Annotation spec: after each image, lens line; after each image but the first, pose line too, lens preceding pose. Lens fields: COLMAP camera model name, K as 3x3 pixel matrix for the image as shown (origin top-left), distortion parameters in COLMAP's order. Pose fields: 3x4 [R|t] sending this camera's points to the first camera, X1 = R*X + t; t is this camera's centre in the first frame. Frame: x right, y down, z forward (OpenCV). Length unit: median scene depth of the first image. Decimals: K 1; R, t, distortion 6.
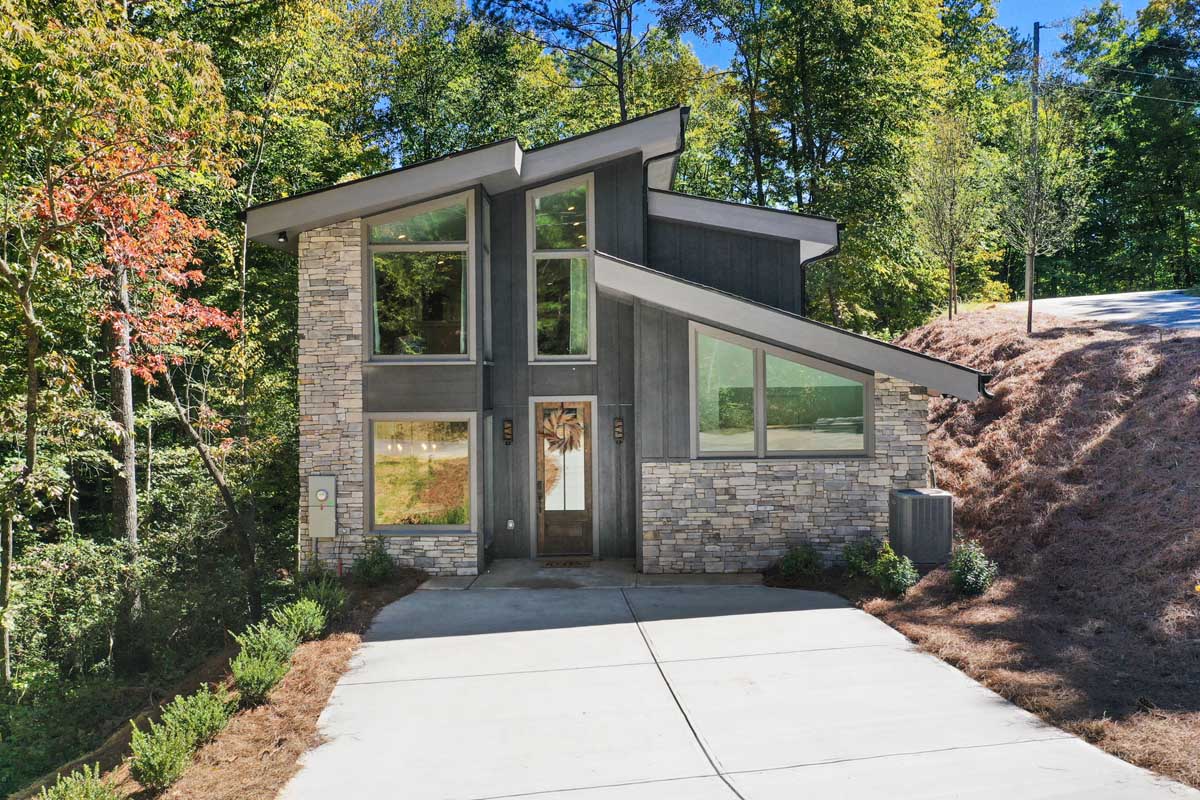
lens RADIAL K [[954.5, 0, 602.3], [0, 954.5, 399.7], [0, 0, 1]] dist [-0.002617, 0.001567]
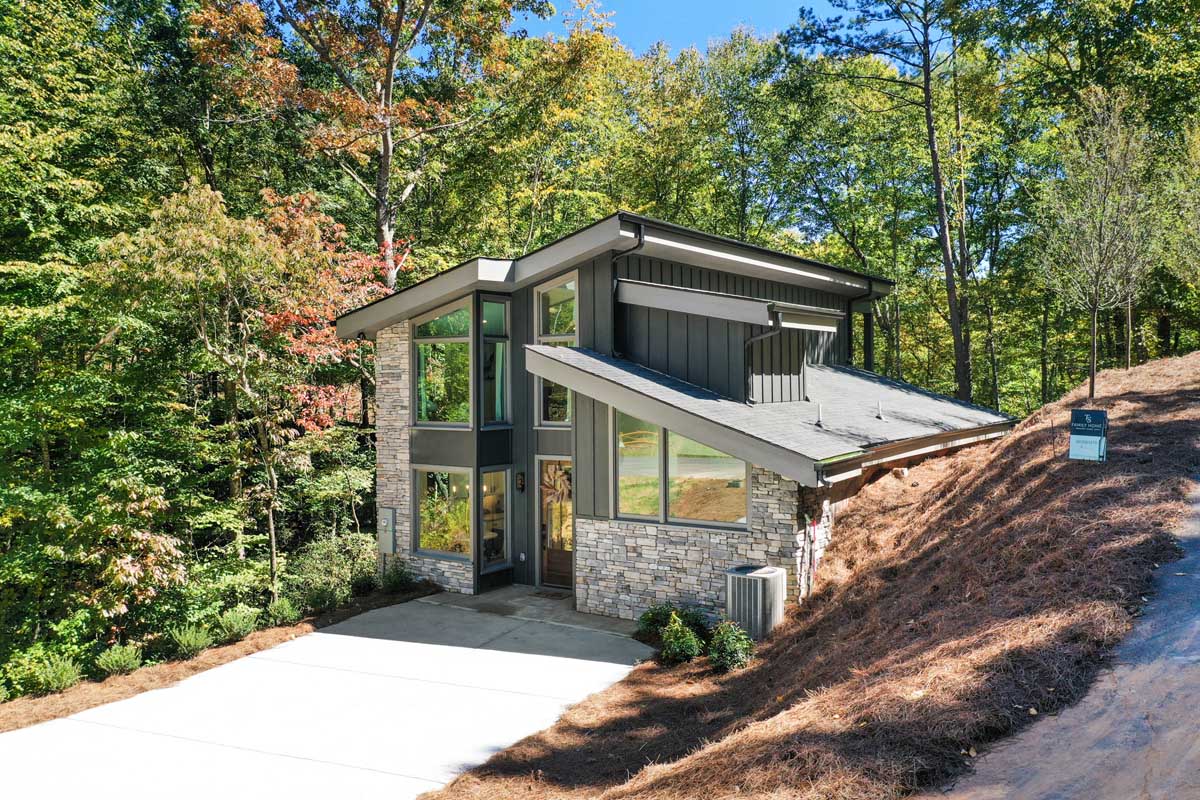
lens RADIAL K [[954.5, 0, 593.6], [0, 954.5, 396.4], [0, 0, 1]] dist [-0.002617, 0.001567]
pose [[0.837681, 0.013355, -0.545996, 0.708259], [-0.011196, 0.999911, 0.007282, -0.095043], [0.546044, 0.000013, 0.837756, 0.013220]]
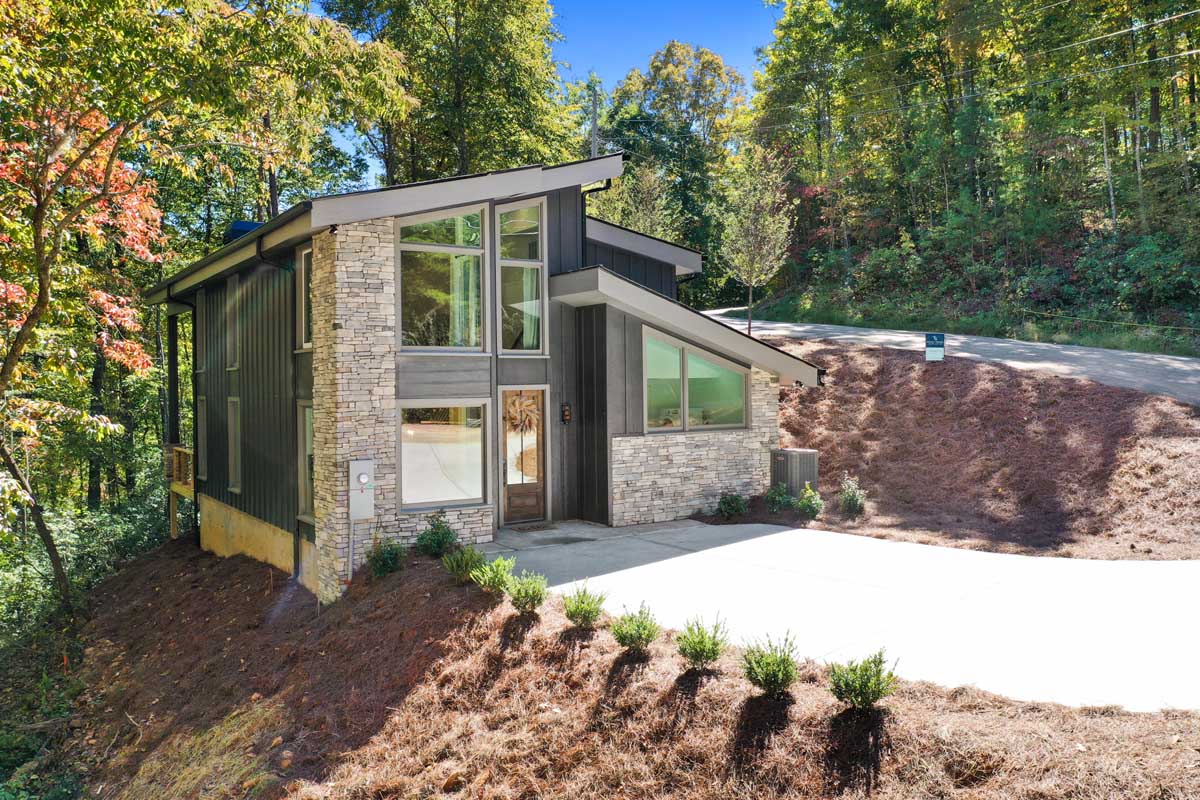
lens RADIAL K [[954.5, 0, 598.3], [0, 954.5, 396.0], [0, 0, 1]] dist [-0.002617, 0.001567]
pose [[0.814754, -0.005597, 0.579779, -0.692005], [0.011100, 0.999921, -0.005946, 0.018911], [-0.579700, 0.011280, 0.814752, -0.001446]]
